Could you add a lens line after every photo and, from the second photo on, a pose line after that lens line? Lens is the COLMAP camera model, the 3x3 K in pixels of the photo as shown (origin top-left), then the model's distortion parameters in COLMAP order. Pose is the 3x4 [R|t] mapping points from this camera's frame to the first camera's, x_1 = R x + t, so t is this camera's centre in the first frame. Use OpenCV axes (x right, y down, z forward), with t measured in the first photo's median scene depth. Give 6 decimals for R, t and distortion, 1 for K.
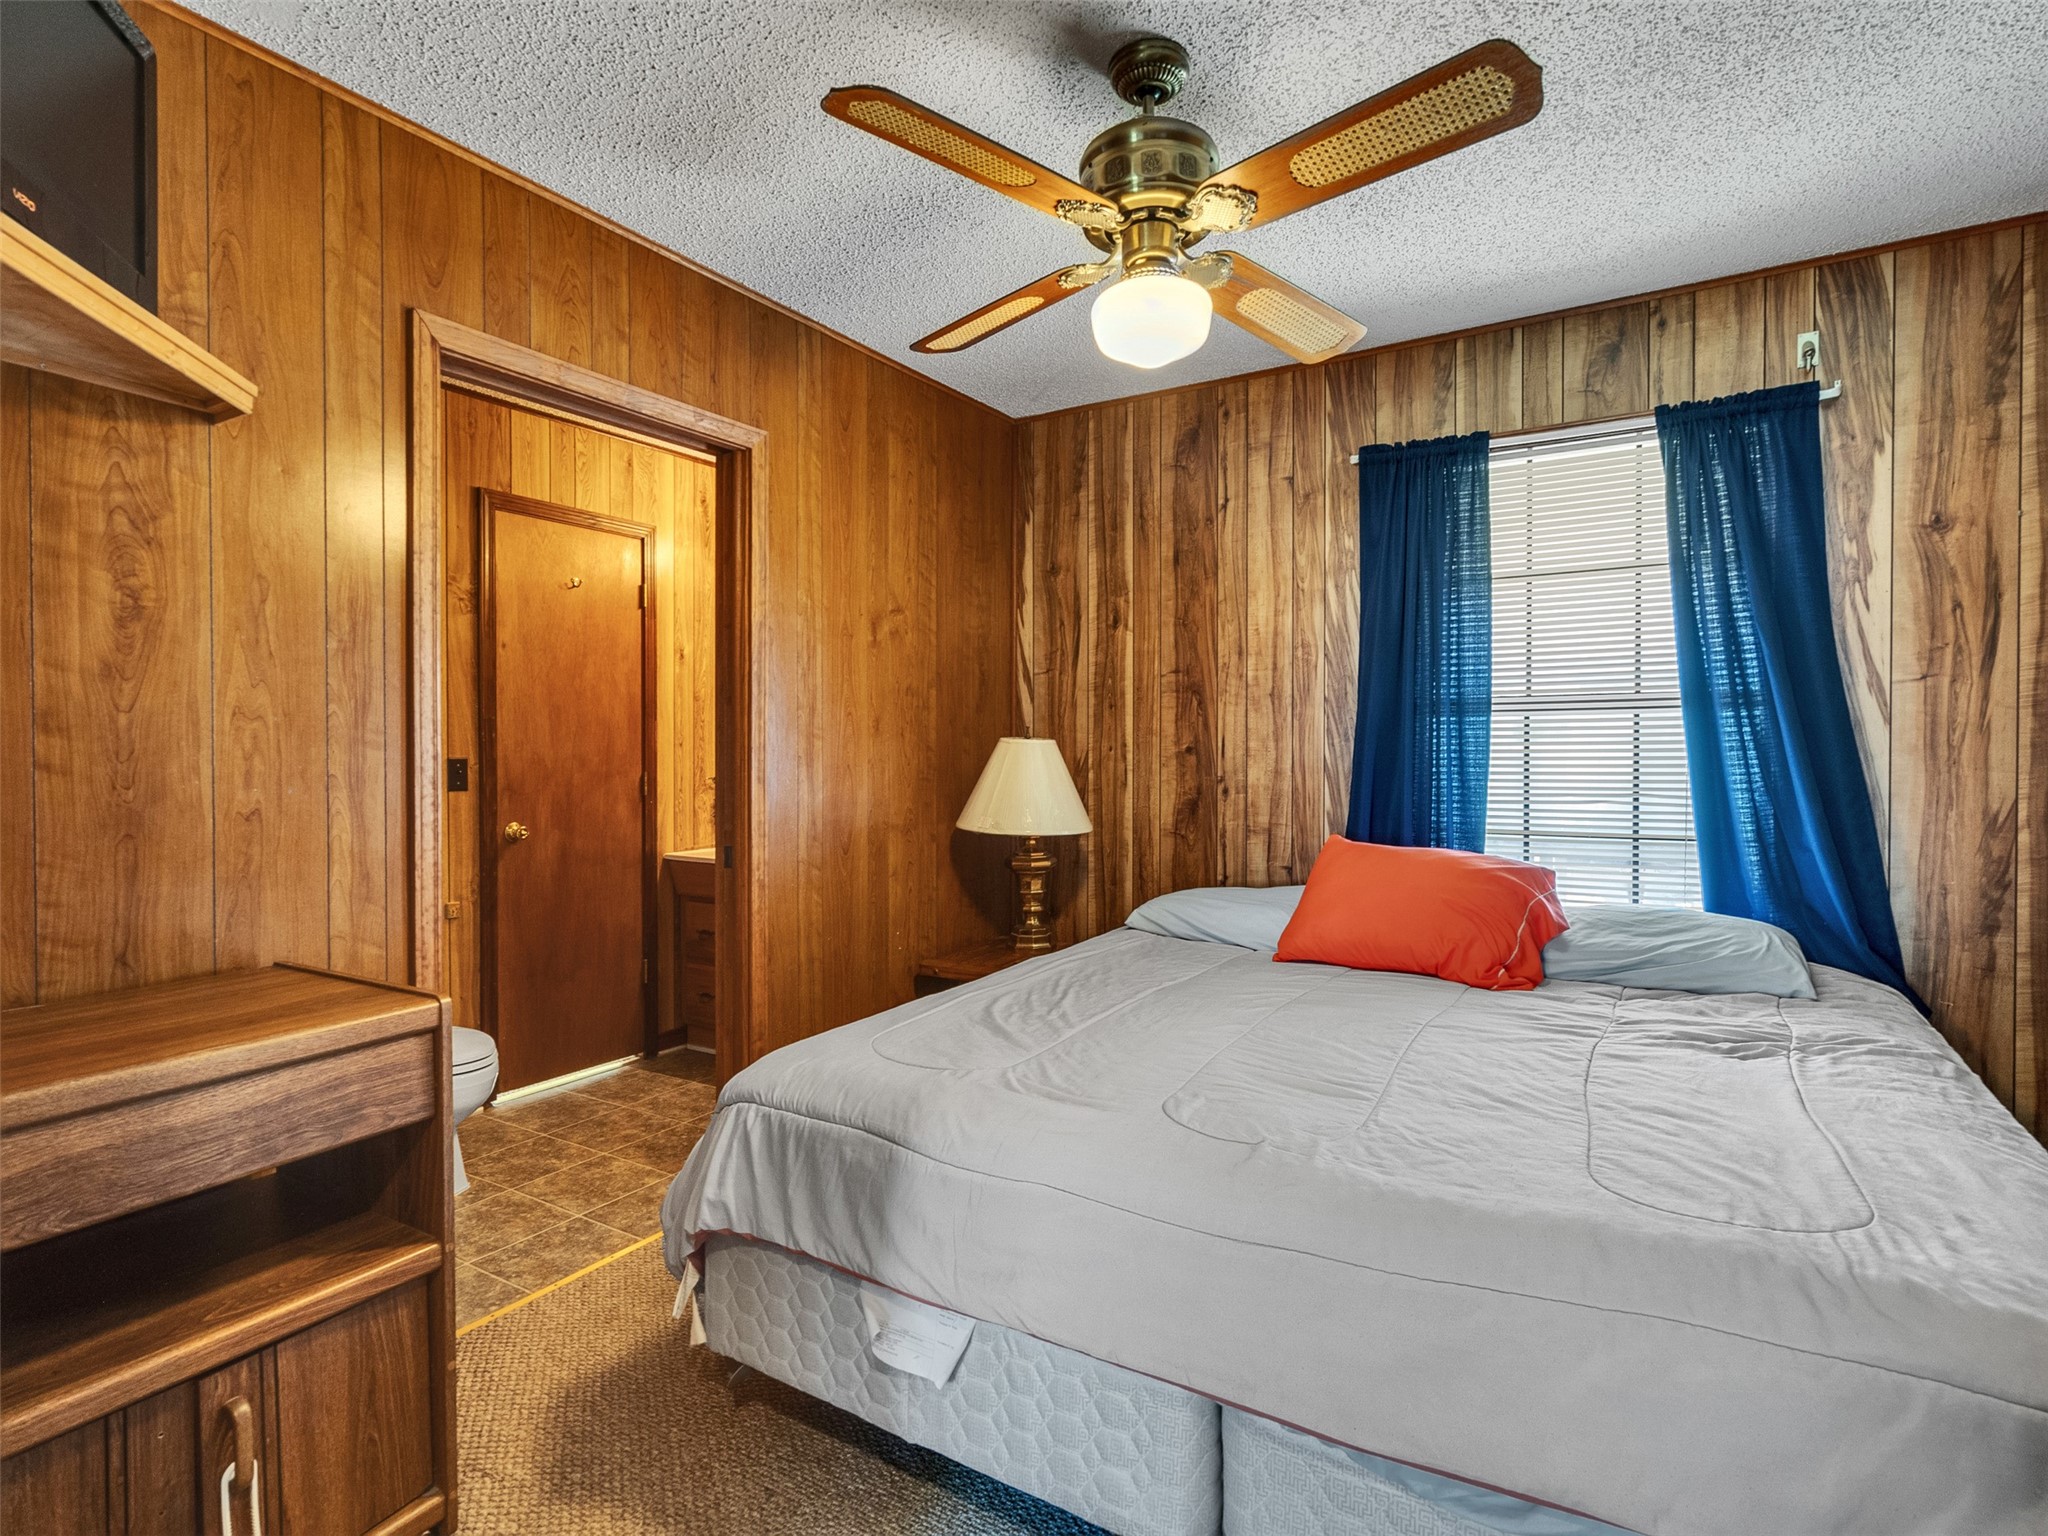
lens RADIAL K [[1041.0, 0, 1026.0], [0, 1041.0, 762.1], [0, 0, 1]] dist [-0.011798, 0.004526]
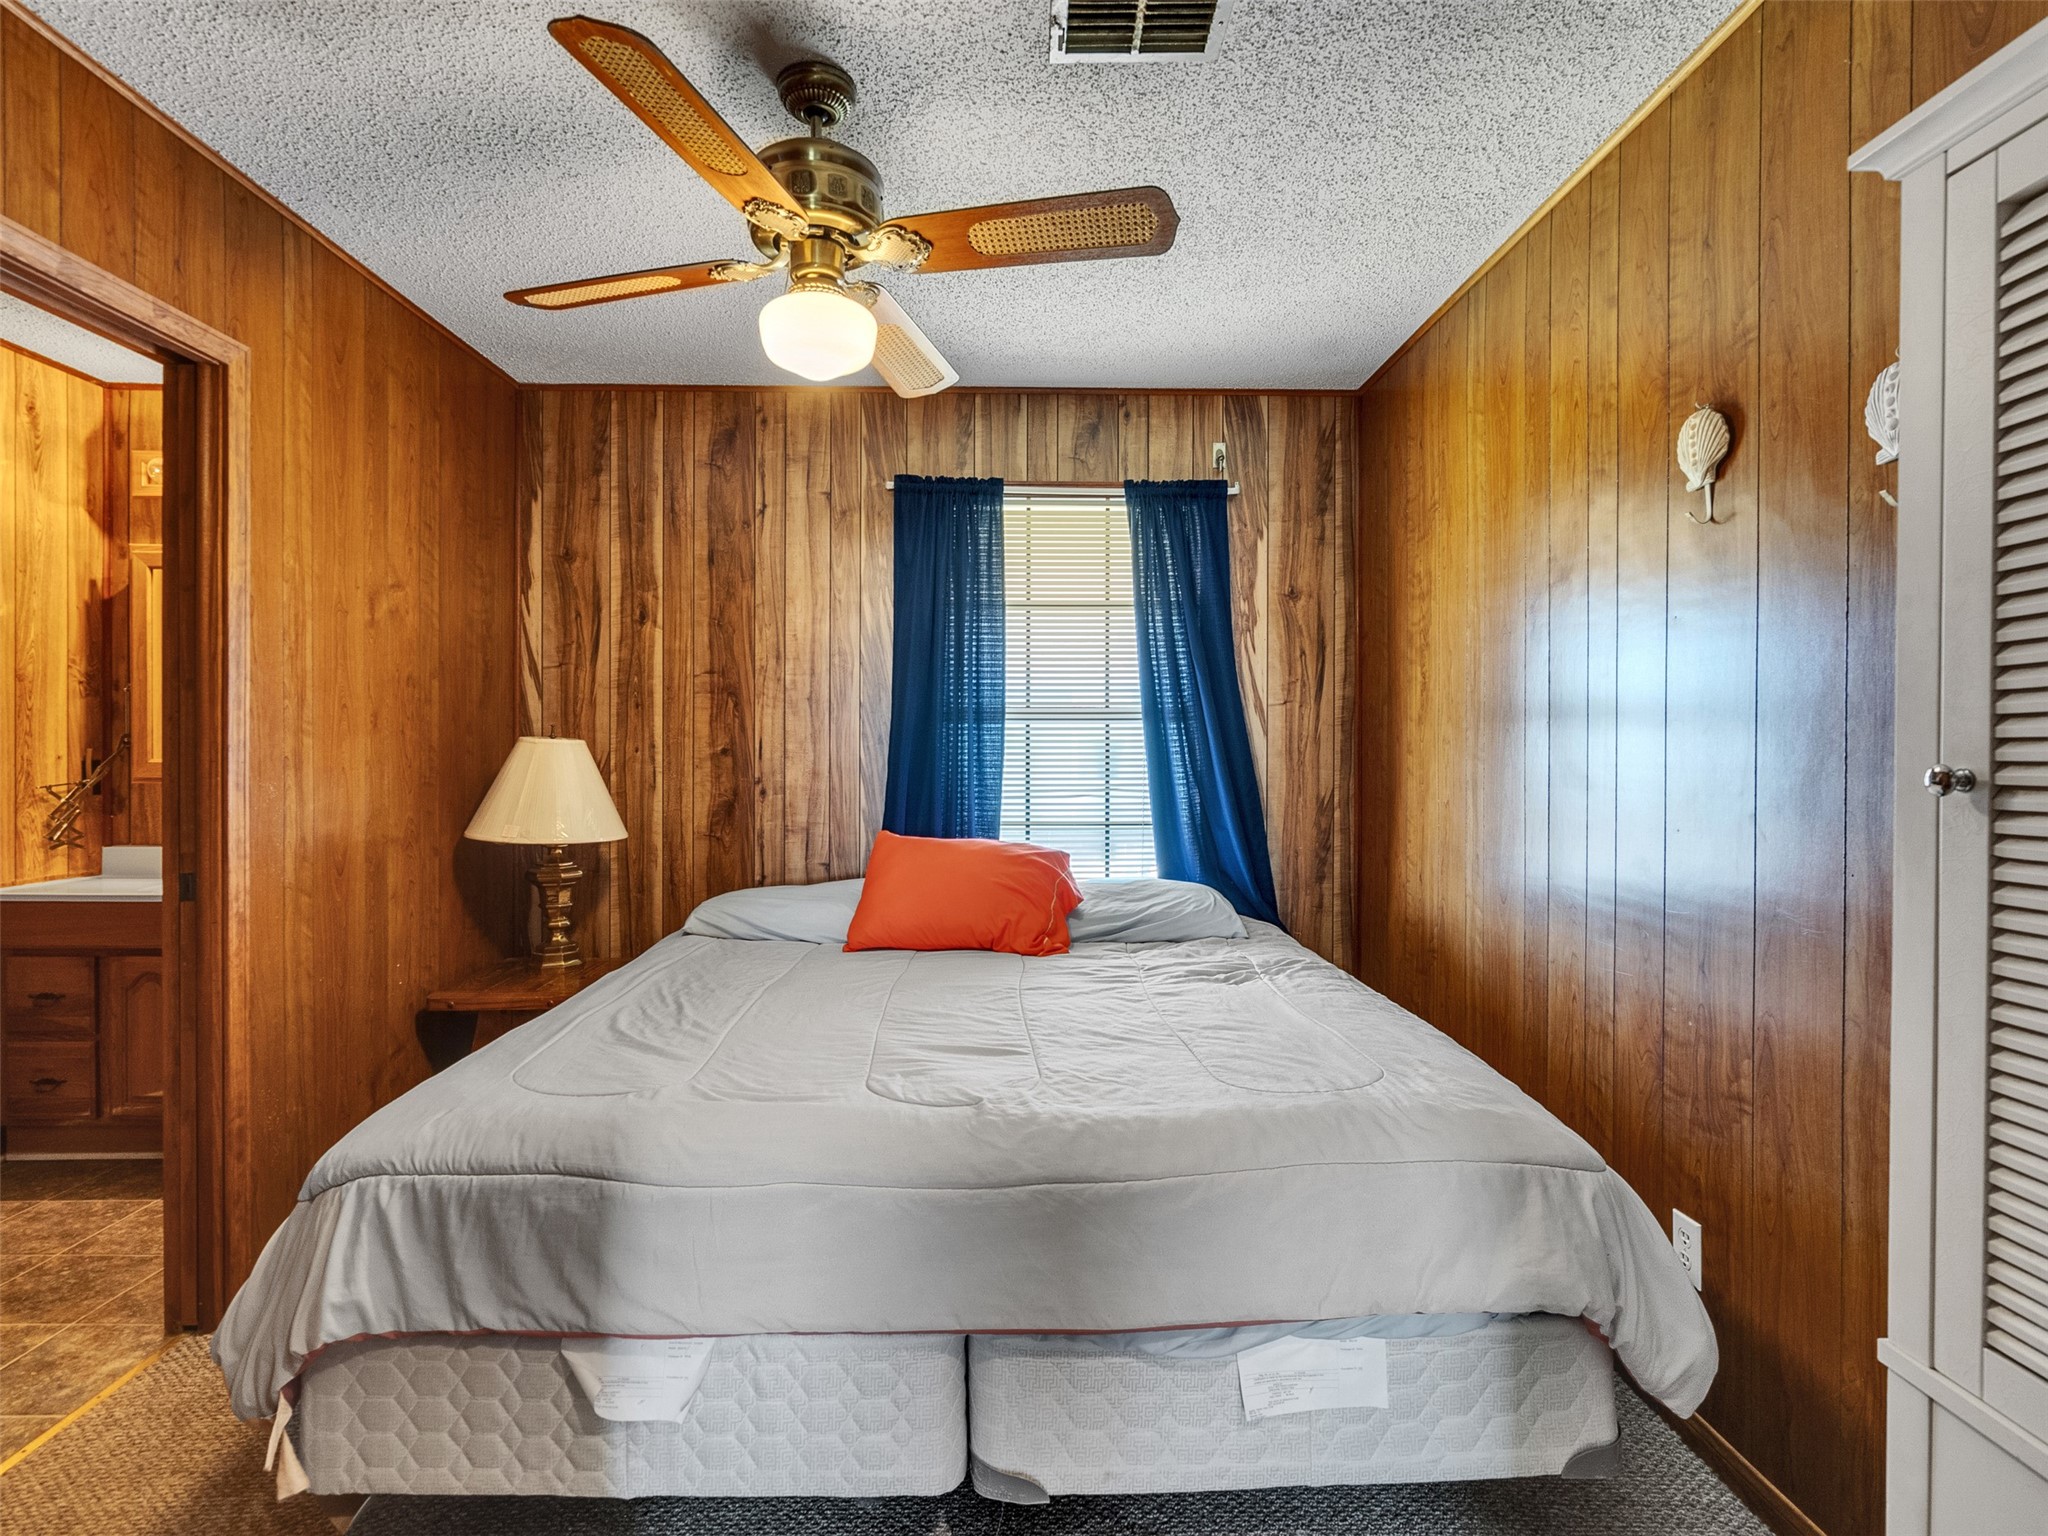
lens RADIAL K [[1041.0, 0, 1001.9], [0, 1041.0, 761.7], [0, 0, 1]] dist [-0.011798, 0.004526]
pose [[0.837645, 0.000397, 0.546215, -0.191613], [0.001342, 0.999995, -0.002786, 0.001440], [-0.546214, 0.003067, 0.837640, 0.024490]]
